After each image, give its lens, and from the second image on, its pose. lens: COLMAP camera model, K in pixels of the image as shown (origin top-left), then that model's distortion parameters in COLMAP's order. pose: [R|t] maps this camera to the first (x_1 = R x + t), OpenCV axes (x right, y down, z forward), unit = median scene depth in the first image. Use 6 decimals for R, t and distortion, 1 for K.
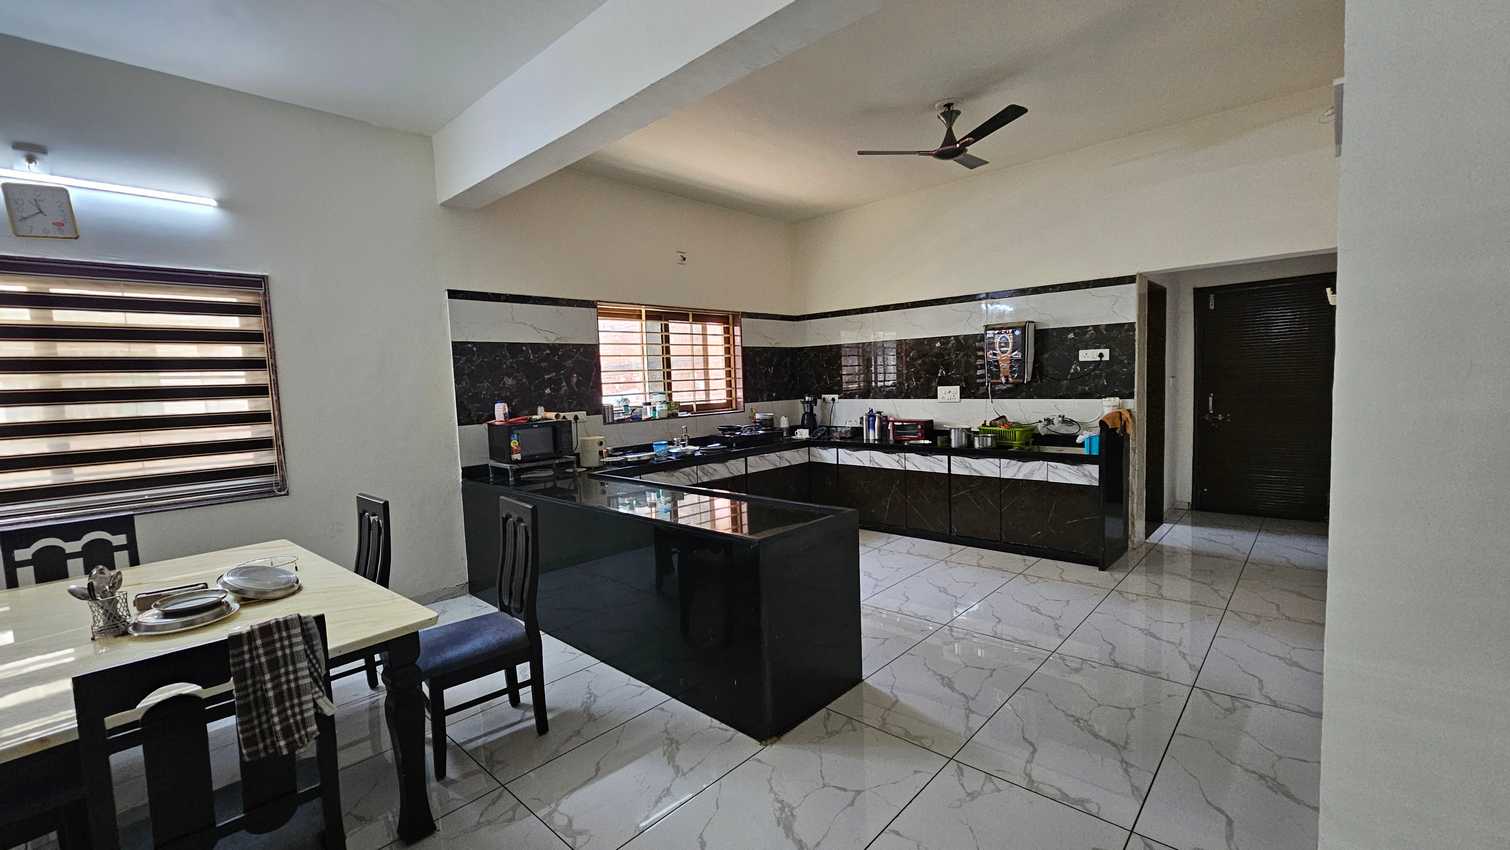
lens RADIAL K [[627.4, 0, 748.6], [0, 627.4, 423.5], [0, 0, 1]] dist [-0.000900, 0.000025]
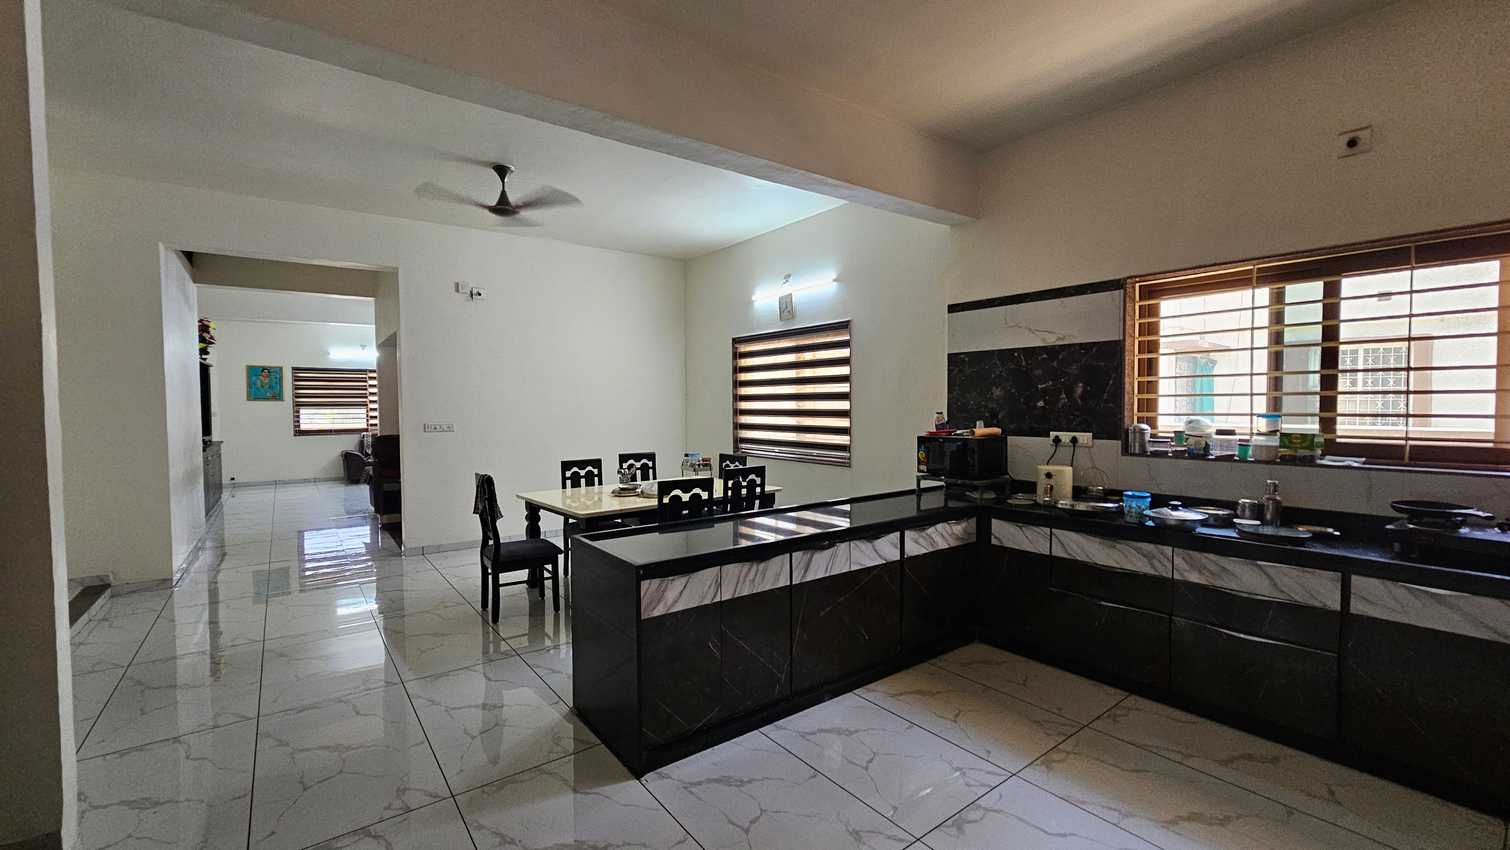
lens RADIAL K [[627.4, 0, 748.6], [0, 627.4, 423.5], [0, 0, 1]] dist [-0.000900, 0.000025]
pose [[-0.168693, 0.073170, -0.982949, 0.533764], [-0.051419, 0.995230, 0.082909, -0.071308], [0.984327, 0.064528, -0.164125, 0.720104]]
